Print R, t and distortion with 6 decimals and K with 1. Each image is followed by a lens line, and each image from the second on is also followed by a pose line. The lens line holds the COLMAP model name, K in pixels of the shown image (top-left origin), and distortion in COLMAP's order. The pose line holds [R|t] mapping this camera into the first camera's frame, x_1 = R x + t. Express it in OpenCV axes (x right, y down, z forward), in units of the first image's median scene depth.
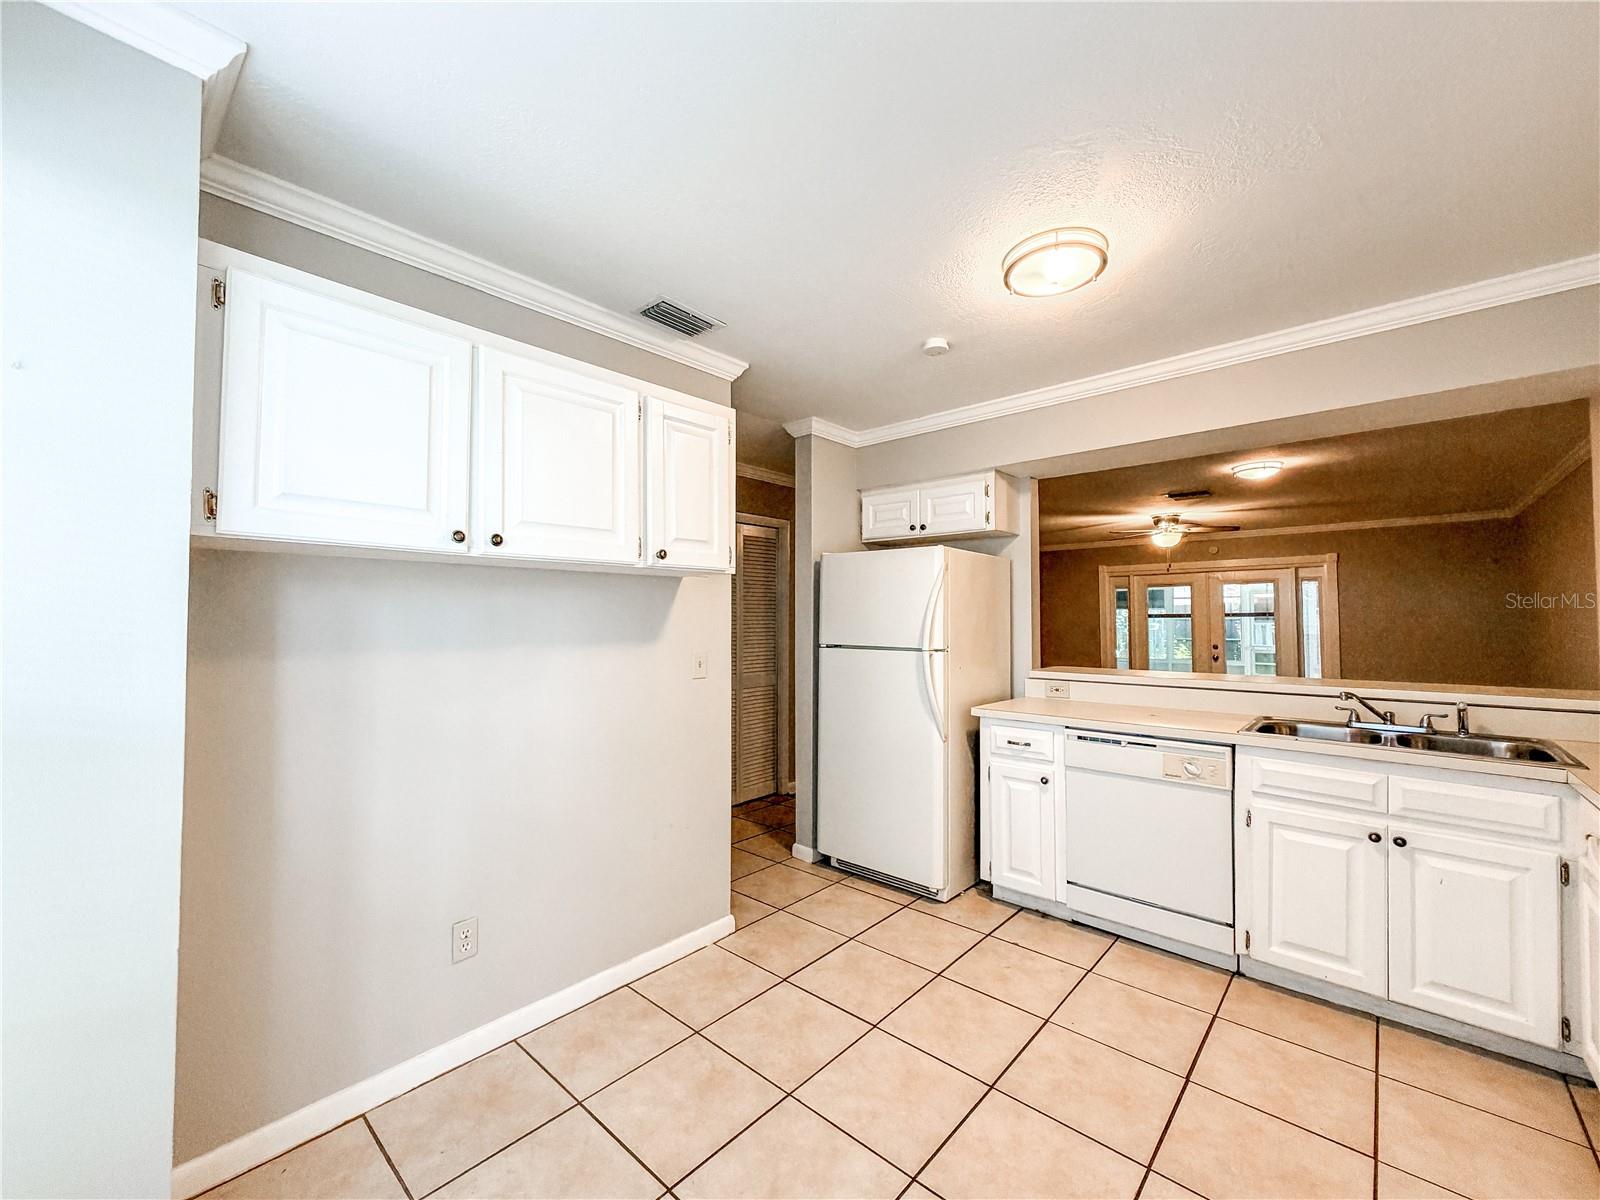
lens RADIAL K [[650.2, 0, 810.5], [0, 650.2, 602.3], [0, 0, 1]] dist [-0.000926, -0.000291]
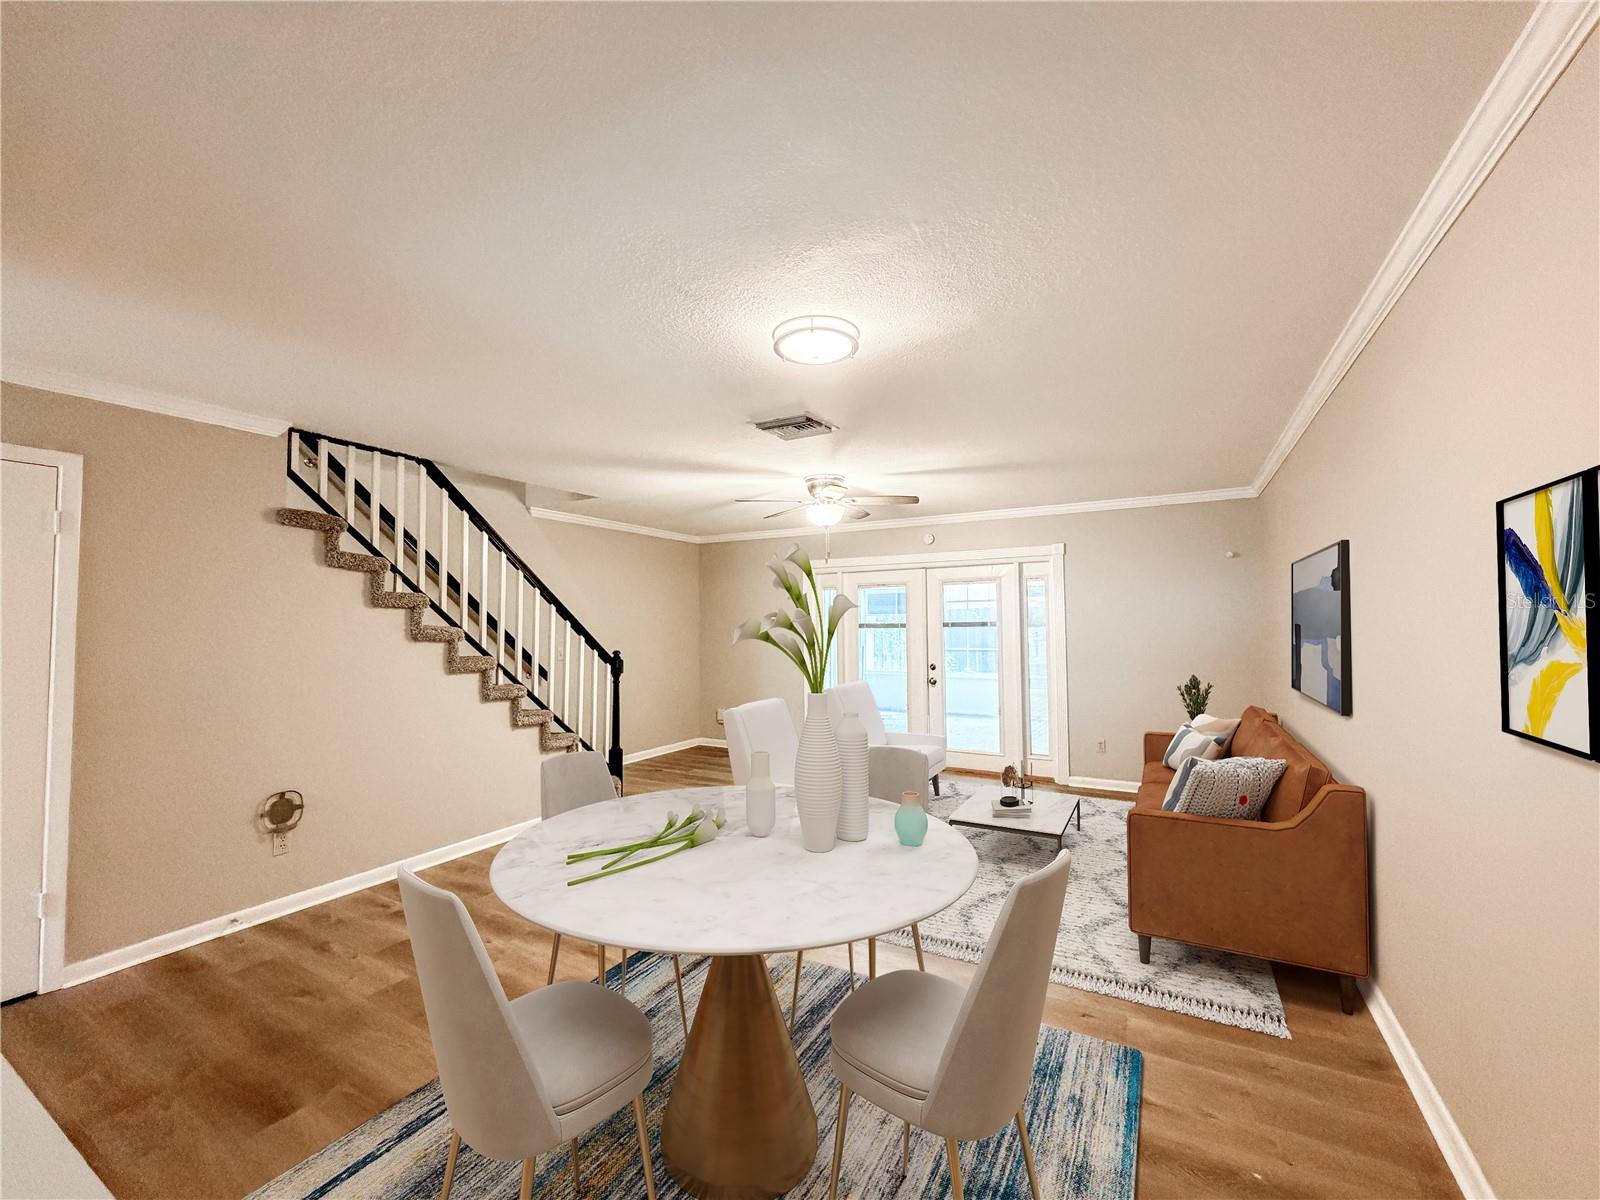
lens RADIAL K [[650.2, 0, 810.5], [0, 650.2, 602.3], [0, 0, 1]] dist [-0.000926, -0.000291]
pose [[0.976502, 0.002435, 0.215496, 0.333006], [0.001836, 0.999806, -0.019616, 0.009372], [-0.215502, 0.019551, 0.976308, 0.291018]]
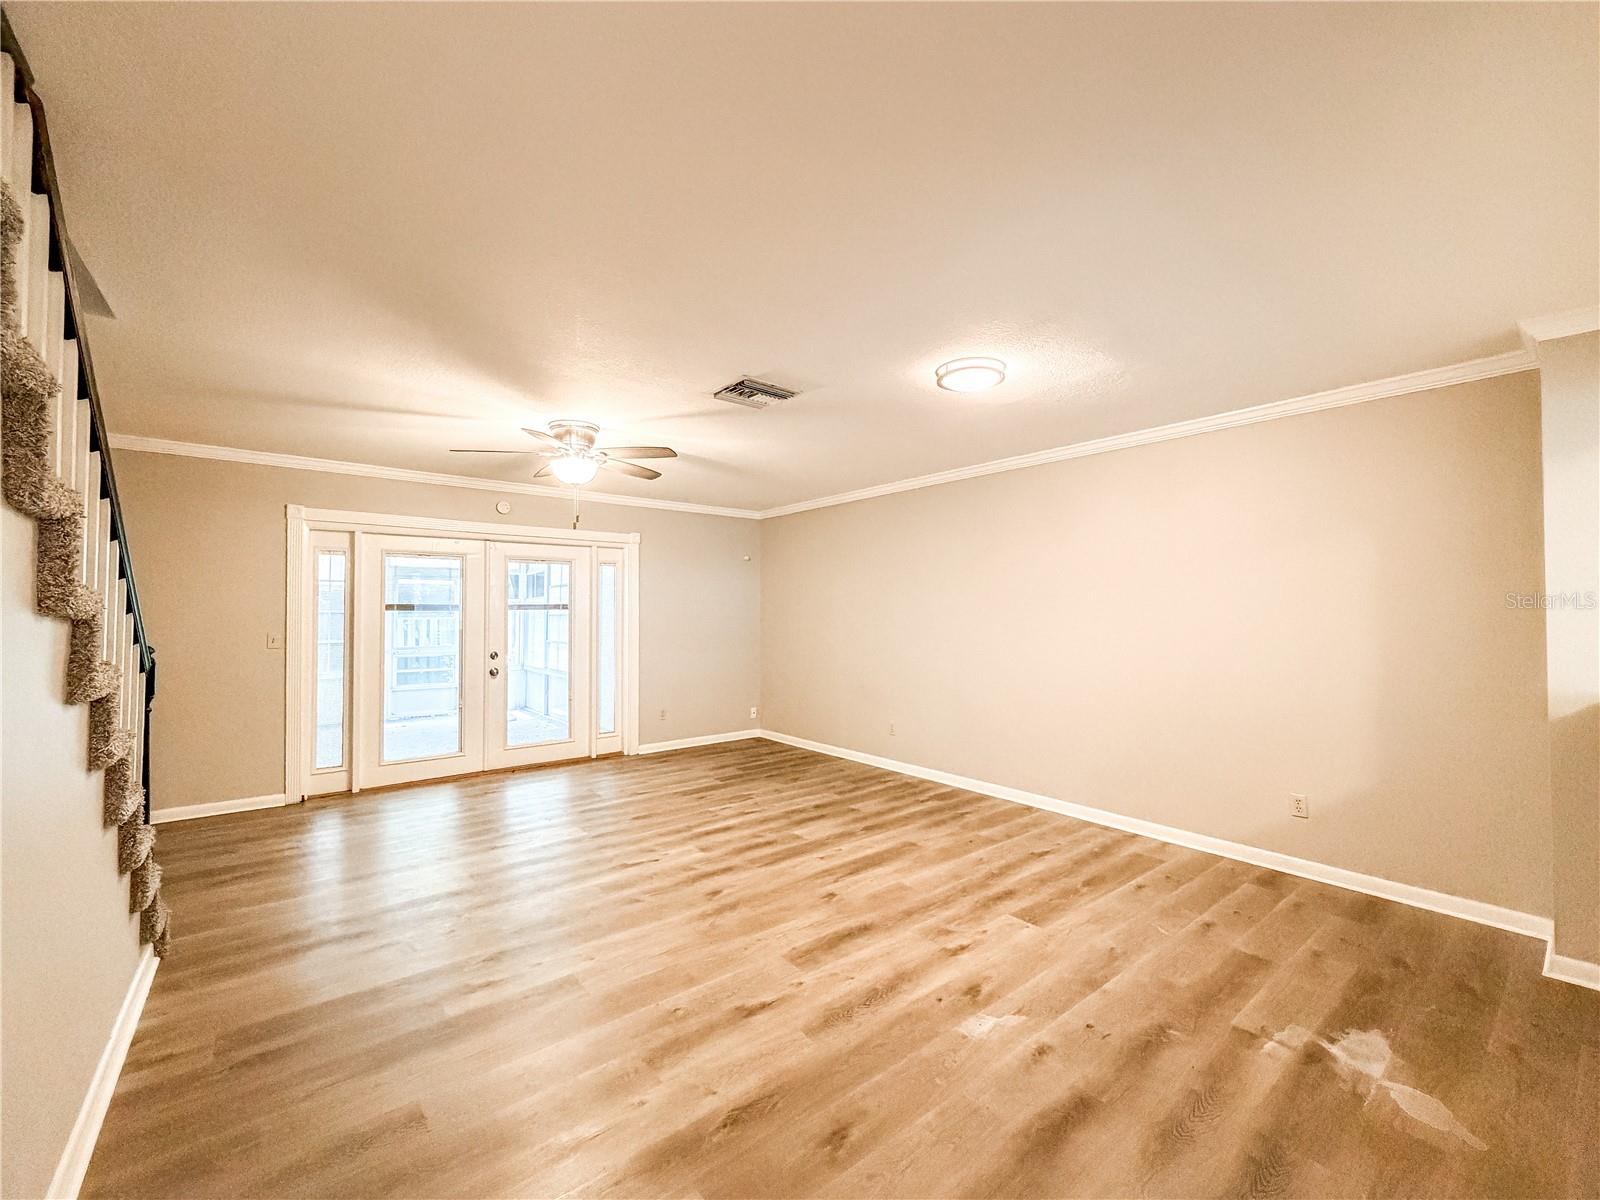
lens RADIAL K [[650.2, 0, 810.5], [0, 650.2, 602.3], [0, 0, 1]] dist [-0.000926, -0.000291]
pose [[0.160993, 0.018823, 0.986776, 0.018605], [-0.021627, 0.999645, -0.015540, 0.020889], [-0.986719, -0.018839, 0.161343, 0.605739]]
